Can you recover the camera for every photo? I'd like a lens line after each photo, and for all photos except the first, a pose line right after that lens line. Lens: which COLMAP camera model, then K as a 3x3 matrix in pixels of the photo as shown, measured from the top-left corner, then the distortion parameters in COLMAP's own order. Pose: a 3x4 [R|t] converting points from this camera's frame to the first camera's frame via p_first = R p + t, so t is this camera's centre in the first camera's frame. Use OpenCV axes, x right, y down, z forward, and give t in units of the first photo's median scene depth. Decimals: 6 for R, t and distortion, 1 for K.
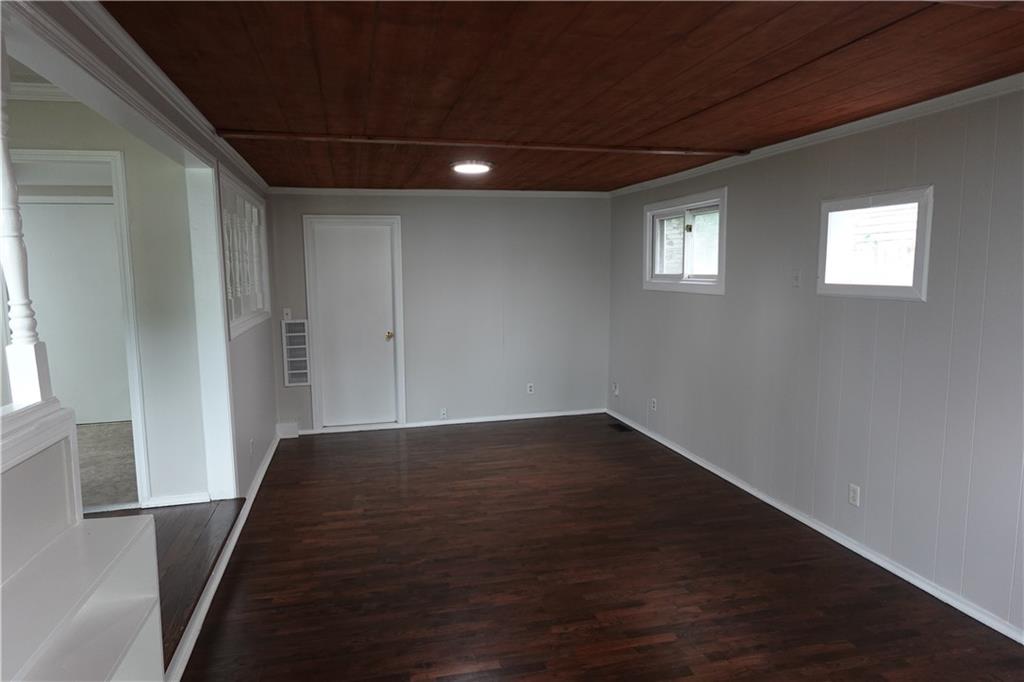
lens RADIAL K [[579.1, 0, 512.0], [0, 579.1, 341.0], [0, 0, 1]] dist [-0.001916, -0.000922]
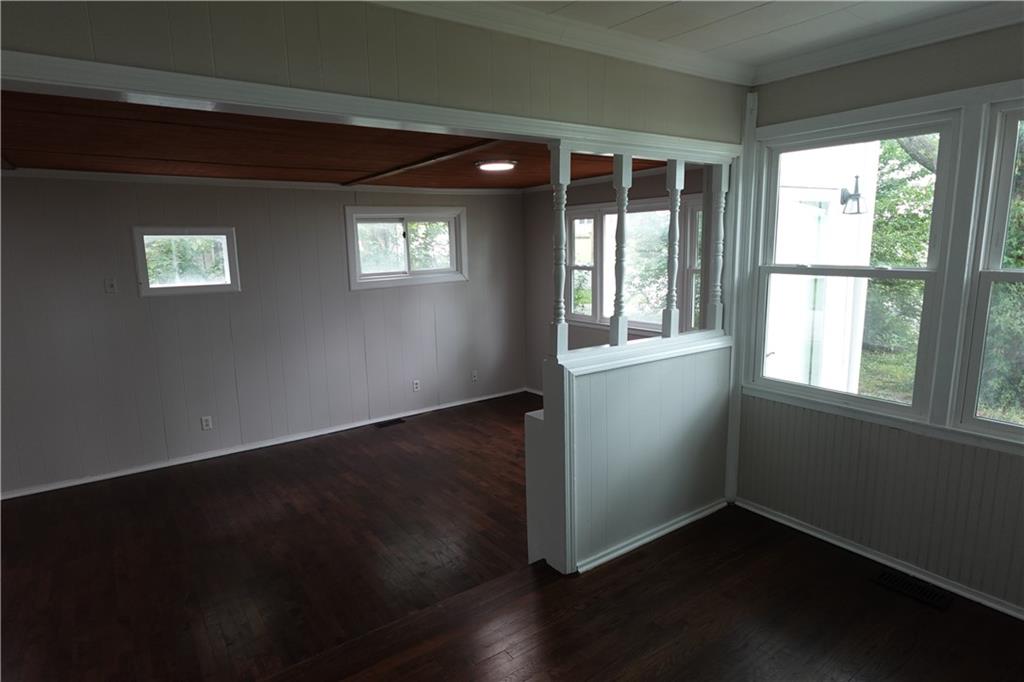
lens RADIAL K [[579.1, 0, 512.0], [0, 579.1, 341.0], [0, 0, 1]] dist [-0.001916, -0.000922]
pose [[-0.341387, -0.154649, 0.927113, -1.065374], [0.131443, 0.968824, 0.210007, -0.157850], [-0.930687, 0.193556, -0.310416, 0.684149]]
